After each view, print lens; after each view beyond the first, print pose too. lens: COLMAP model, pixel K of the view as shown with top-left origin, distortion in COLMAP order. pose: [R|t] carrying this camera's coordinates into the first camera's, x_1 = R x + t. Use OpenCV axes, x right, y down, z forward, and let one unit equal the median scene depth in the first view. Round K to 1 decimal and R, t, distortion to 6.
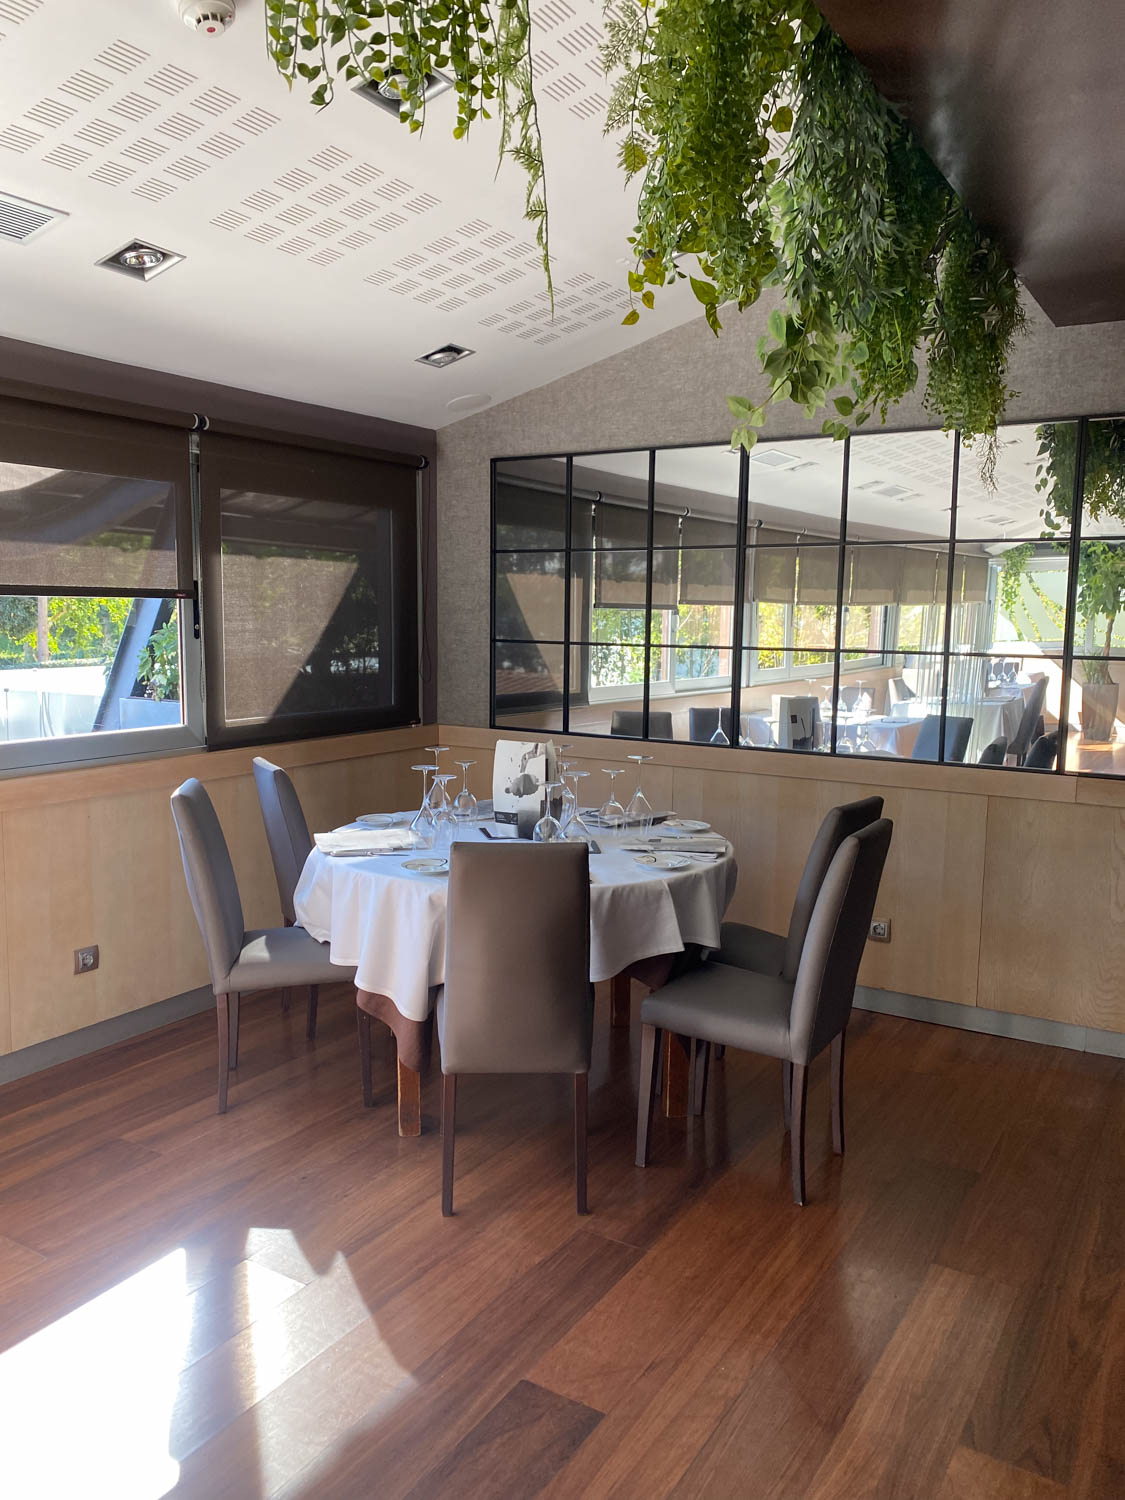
lens RADIAL K [[1157.5, 0, 561.2], [0, 1157.5, 754.9], [0, 0, 1]] dist [0.004286, 0.005169]
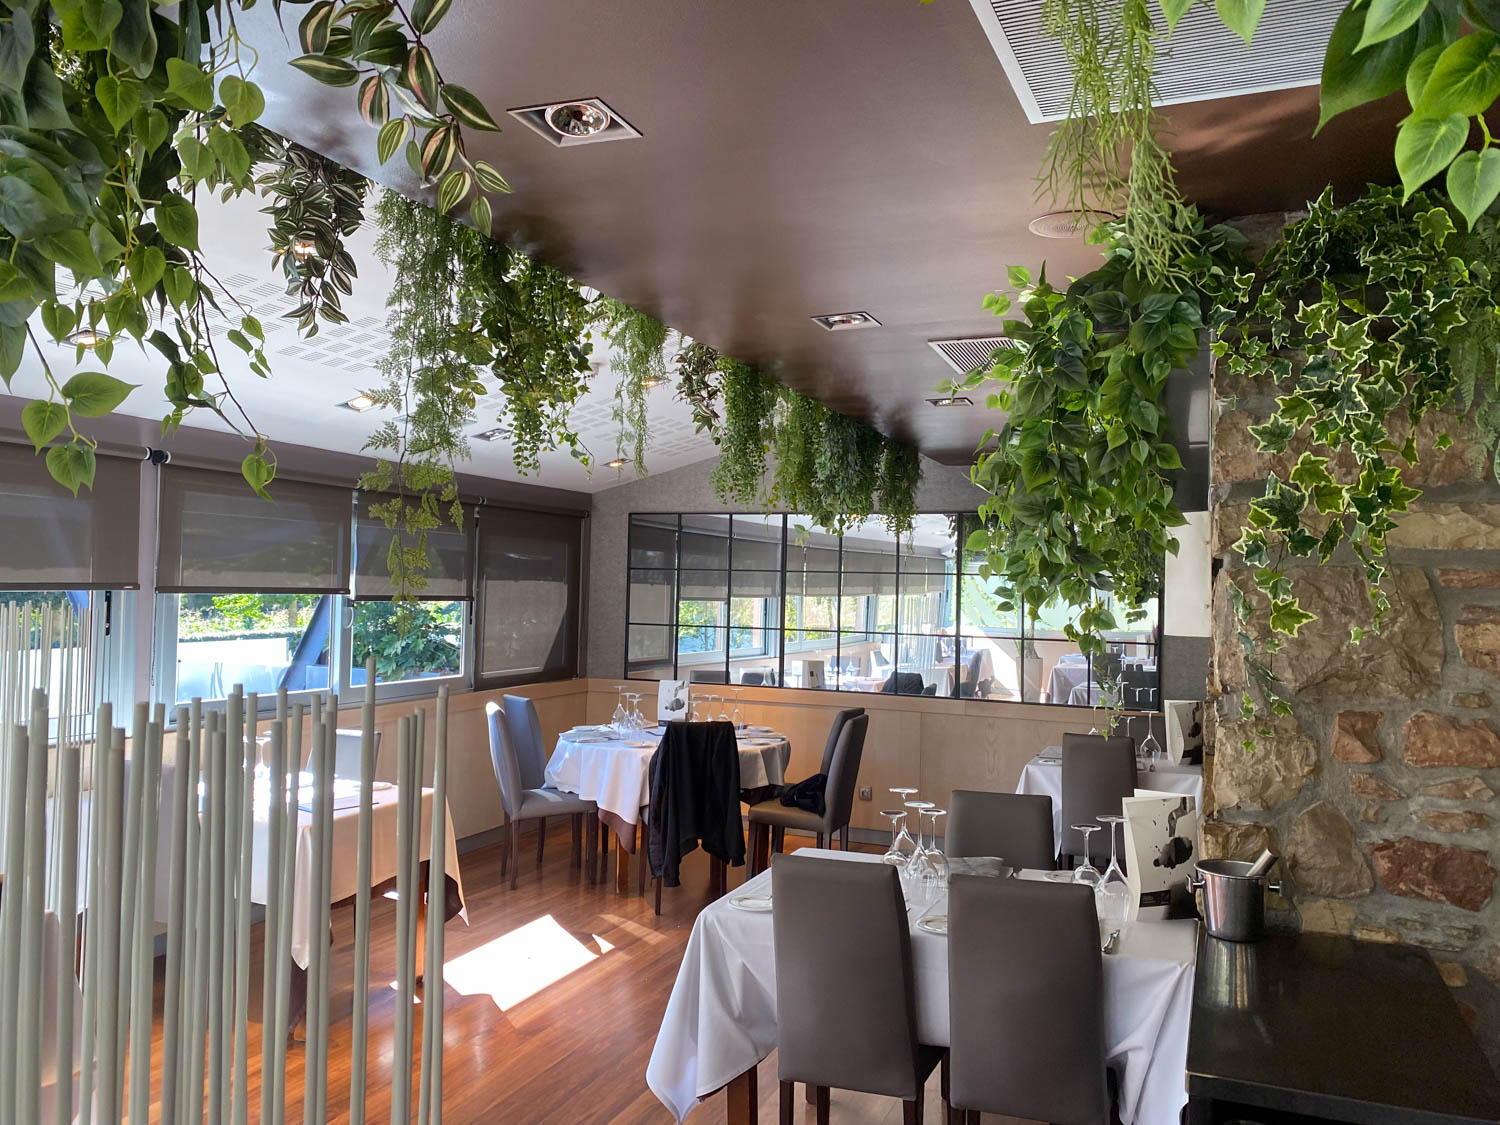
lens RADIAL K [[1146.0, 0, 749.7], [0, 1146.0, 563.3], [0, 0, 1]] dist [-0.007540, -0.003914]
pose [[0.986448, 0.008639, 0.163846, -0.169013], [0.015205, 0.989502, -0.143717, 0.052896], [-0.163368, 0.144261, 0.975961, -0.641896]]
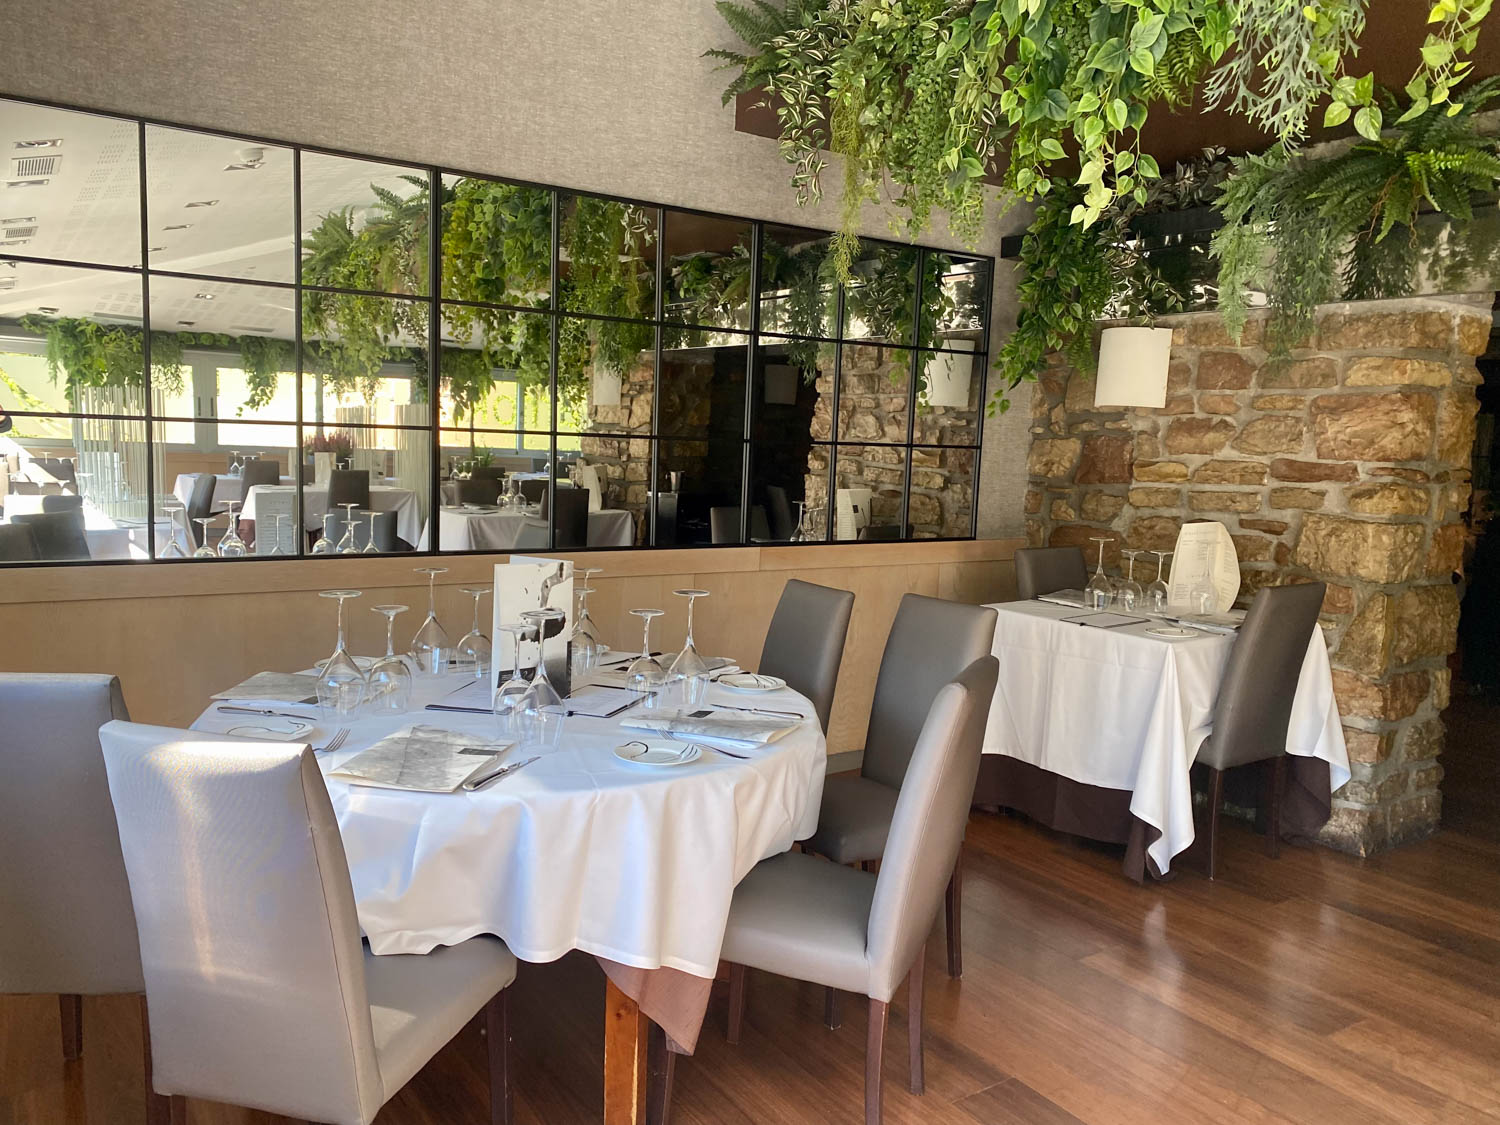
lens RADIAL K [[1146.0, 0, 749.7], [0, 1146.0, 563.3], [0, 0, 1]] dist [-0.007540, -0.003914]
pose [[0.406330, -0.099403, 0.908304, -0.475126], [0.070747, 0.994503, 0.077188, -0.043401], [-0.910984, 0.032896, 0.411129, 0.467347]]
